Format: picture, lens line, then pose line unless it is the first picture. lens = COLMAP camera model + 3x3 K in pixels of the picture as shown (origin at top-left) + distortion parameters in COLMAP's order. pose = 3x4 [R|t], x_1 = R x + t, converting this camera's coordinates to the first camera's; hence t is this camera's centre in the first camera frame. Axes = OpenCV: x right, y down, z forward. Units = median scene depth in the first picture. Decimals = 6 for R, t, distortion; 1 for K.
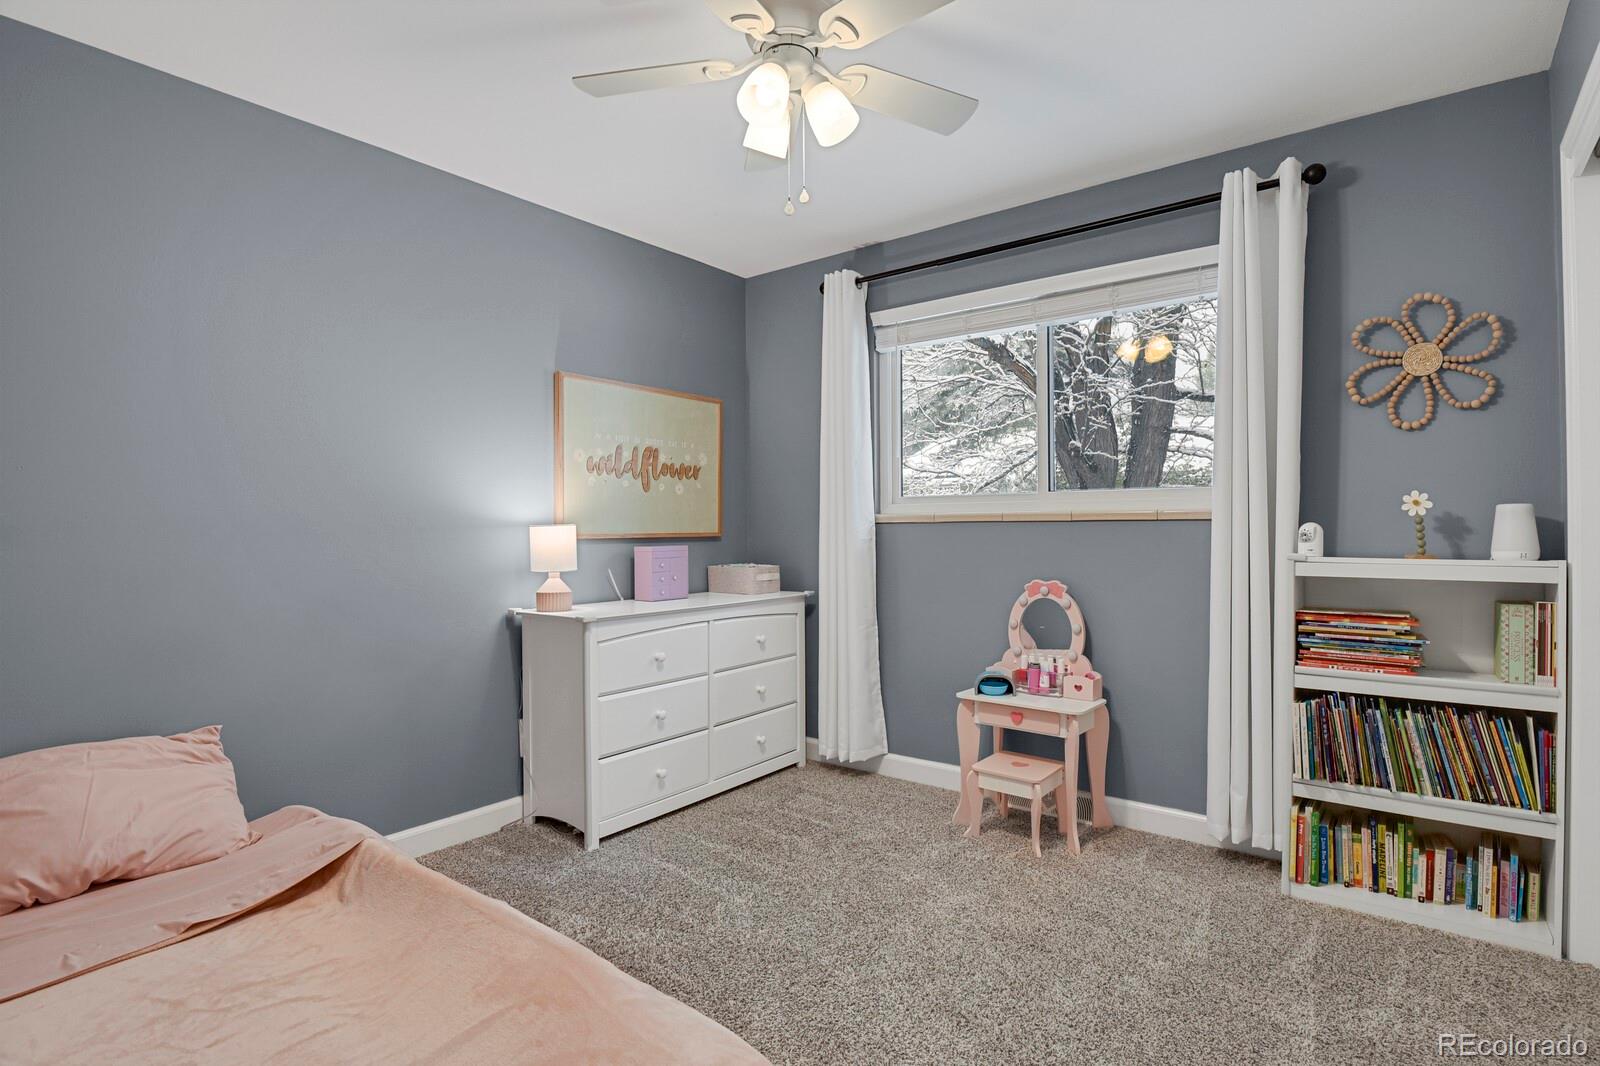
lens RADIAL K [[781.3, 0, 804.2], [0, 781.3, 530.0], [0, 0, 1]] dist [-0.018352, -0.006620]
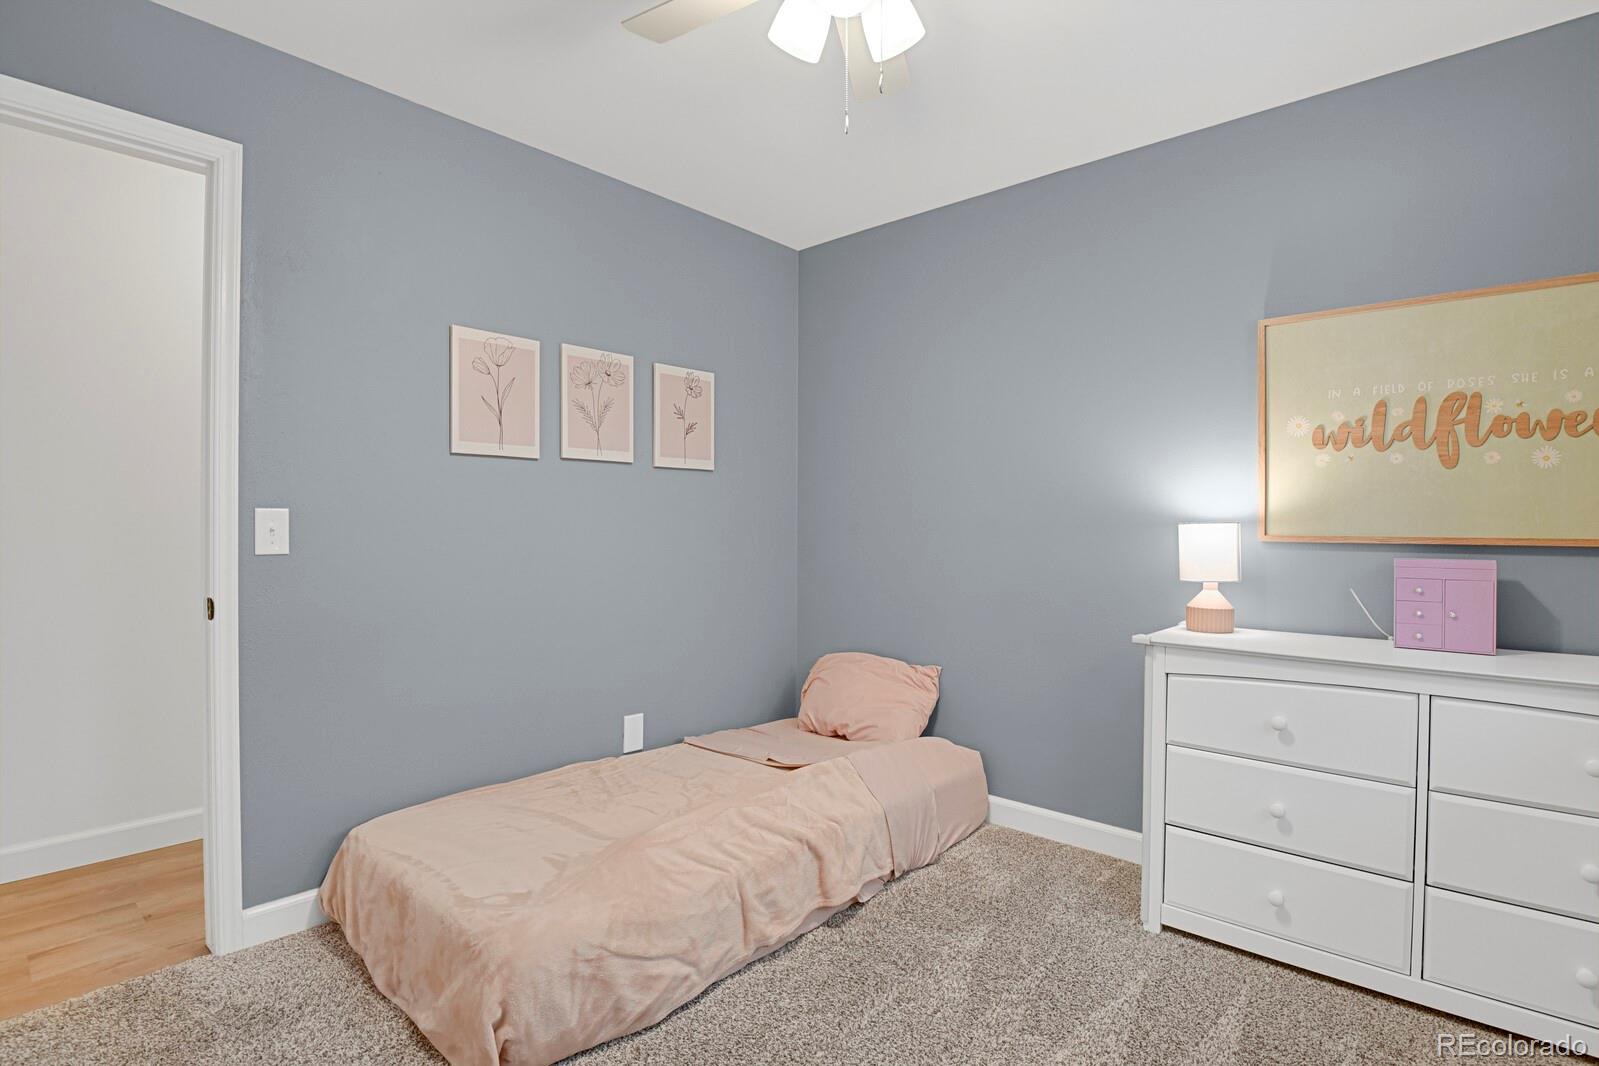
lens RADIAL K [[780.8, 0, 805.2], [0, 780.8, 528.3], [0, 0, 1]] dist [-0.018352, -0.006620]
pose [[-0.058142, 0.010605, -0.998252, 0.472267], [-0.007836, 0.999908, 0.011079, -0.006114], [0.998278, 0.008467, -0.058053, 0.610518]]
